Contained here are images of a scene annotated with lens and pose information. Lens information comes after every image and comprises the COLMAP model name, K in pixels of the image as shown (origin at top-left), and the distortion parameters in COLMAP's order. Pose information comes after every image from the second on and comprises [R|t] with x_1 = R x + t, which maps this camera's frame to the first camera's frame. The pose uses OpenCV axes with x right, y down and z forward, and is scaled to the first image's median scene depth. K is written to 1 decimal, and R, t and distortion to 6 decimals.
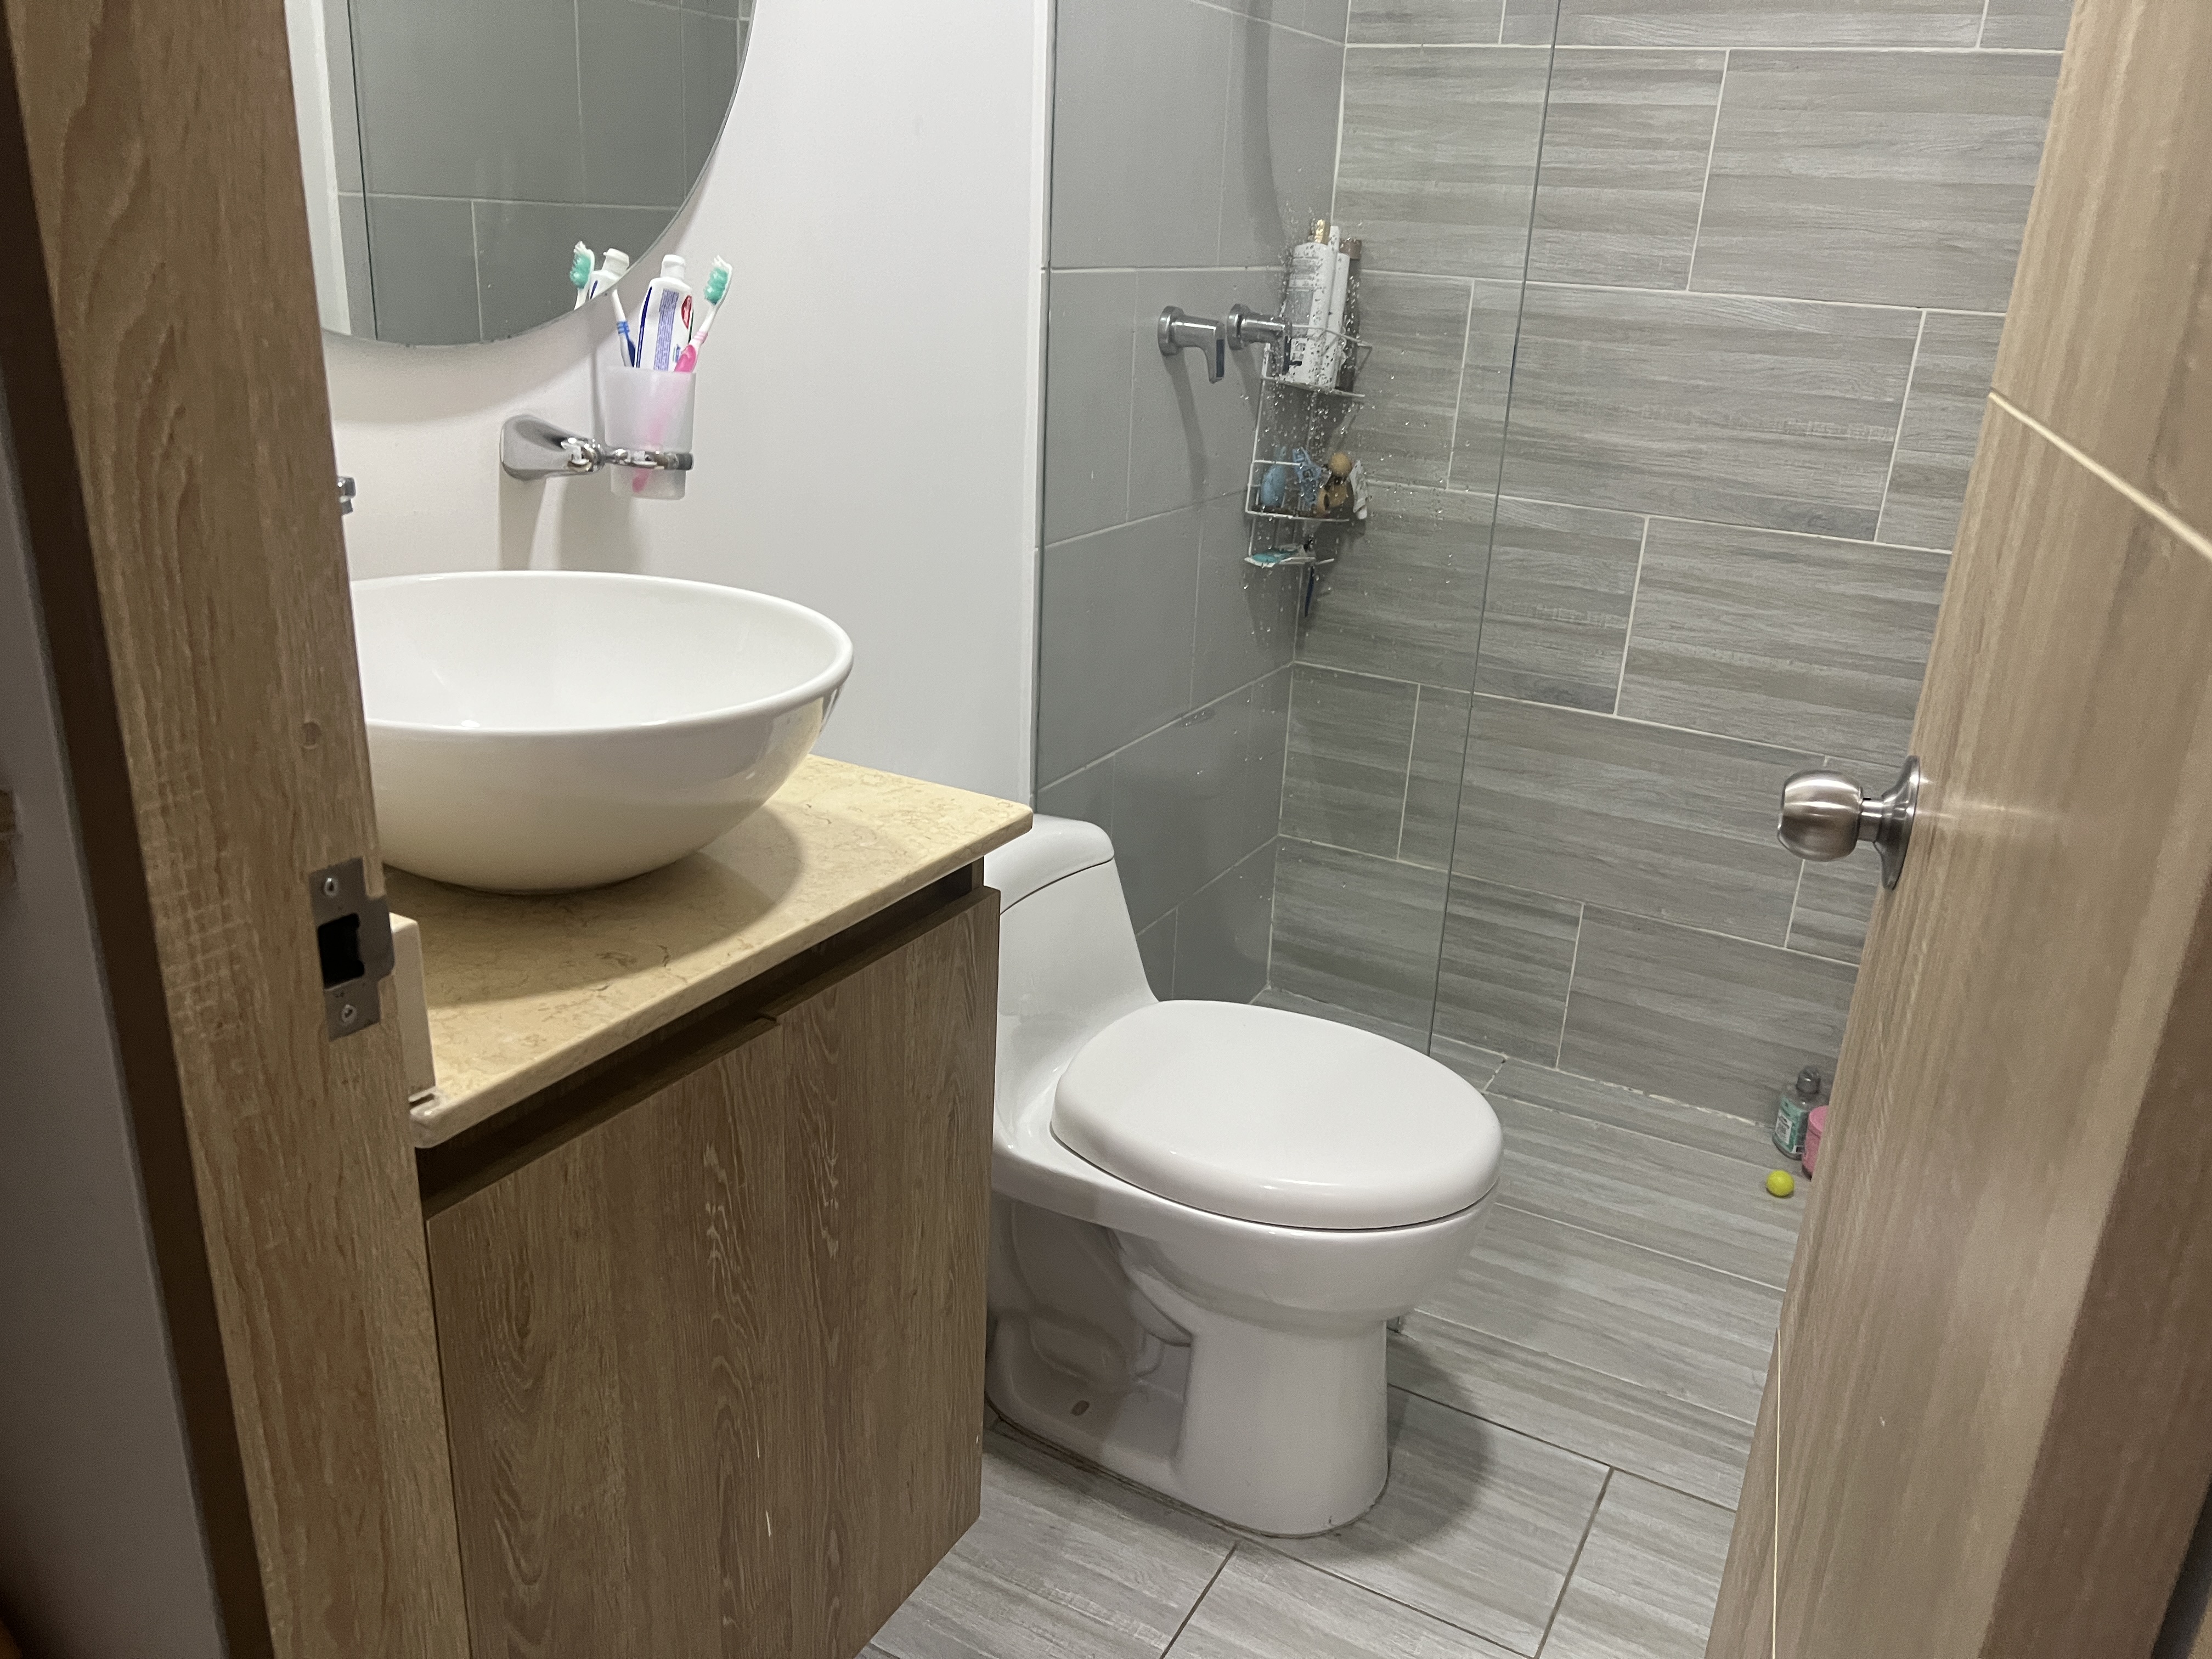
lens RADIAL K [[1685.4, 0, 1127.2], [0, 1685.4, 844.4], [0, 0, 1]] dist [0.074982, -0.077032]
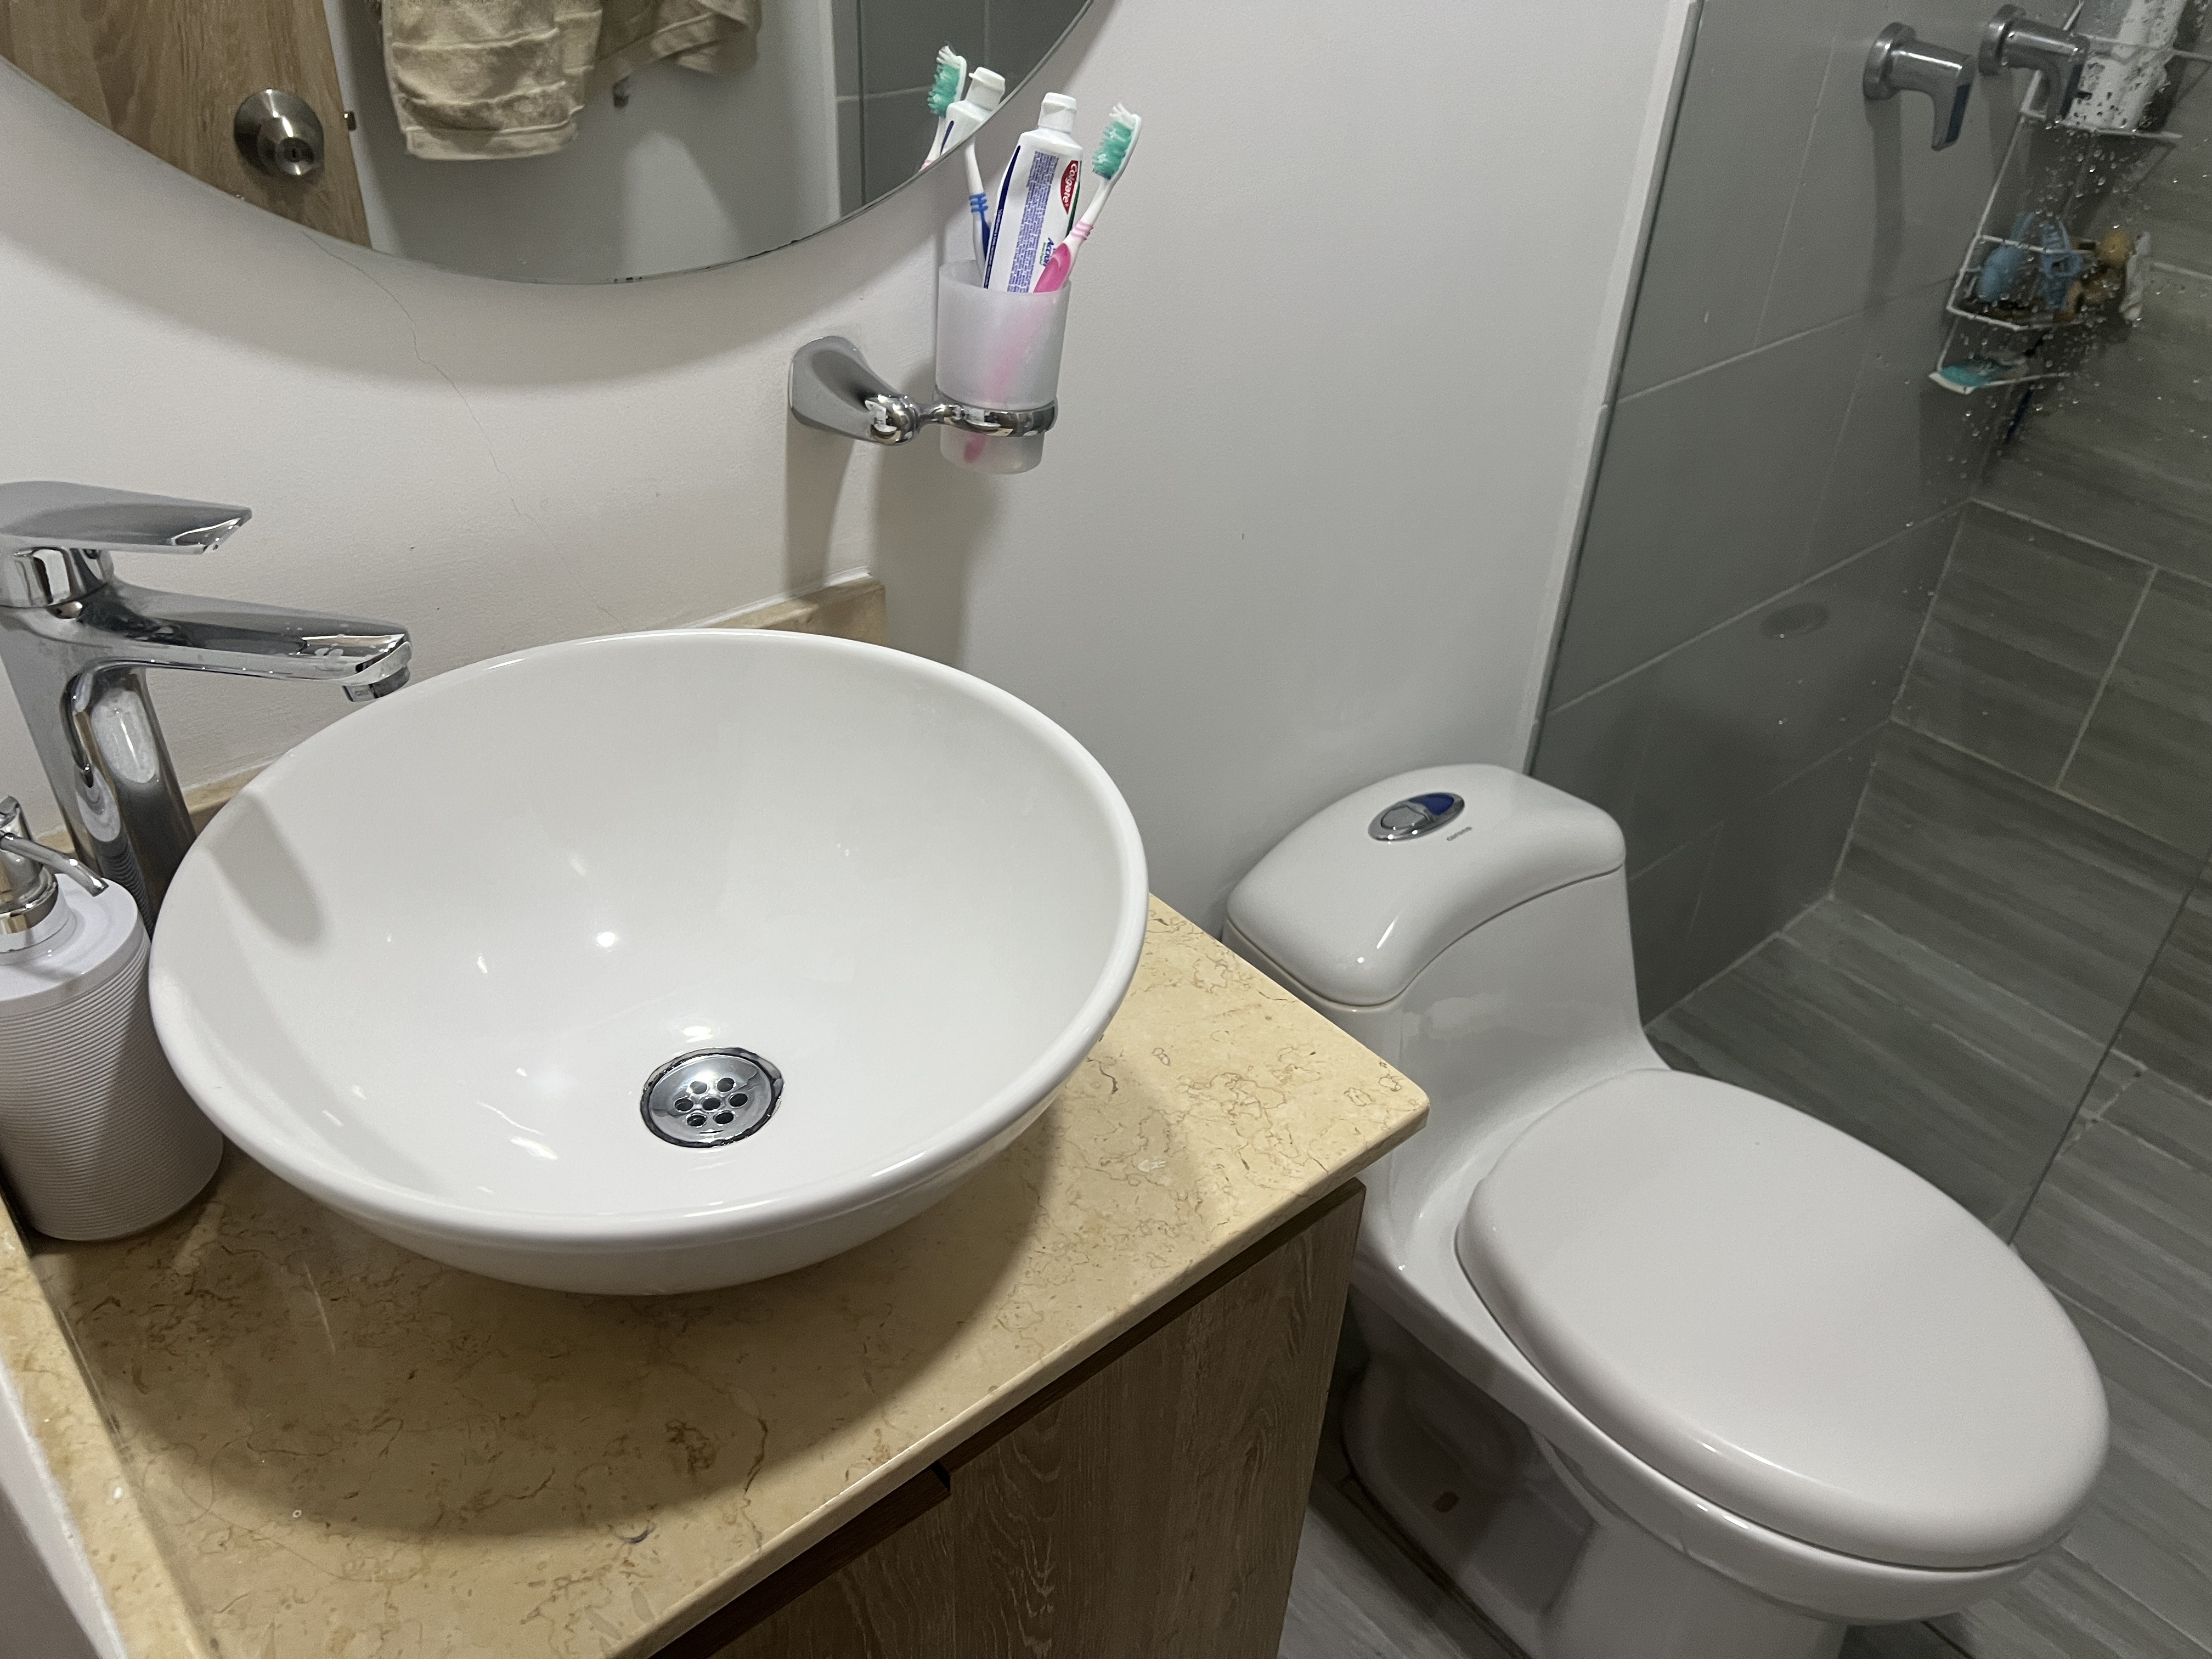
lens RADIAL K [[1700.0, 0, 1110.4], [0, 1700.0, 838.3], [0, 0, 1]] dist [0.096926, -0.120224]
pose [[0.934964, 0.199016, -0.293659, 0.001130], [-0.120183, 0.956555, 0.265628, -0.148998], [0.333765, -0.213060, 0.918263, 0.203229]]
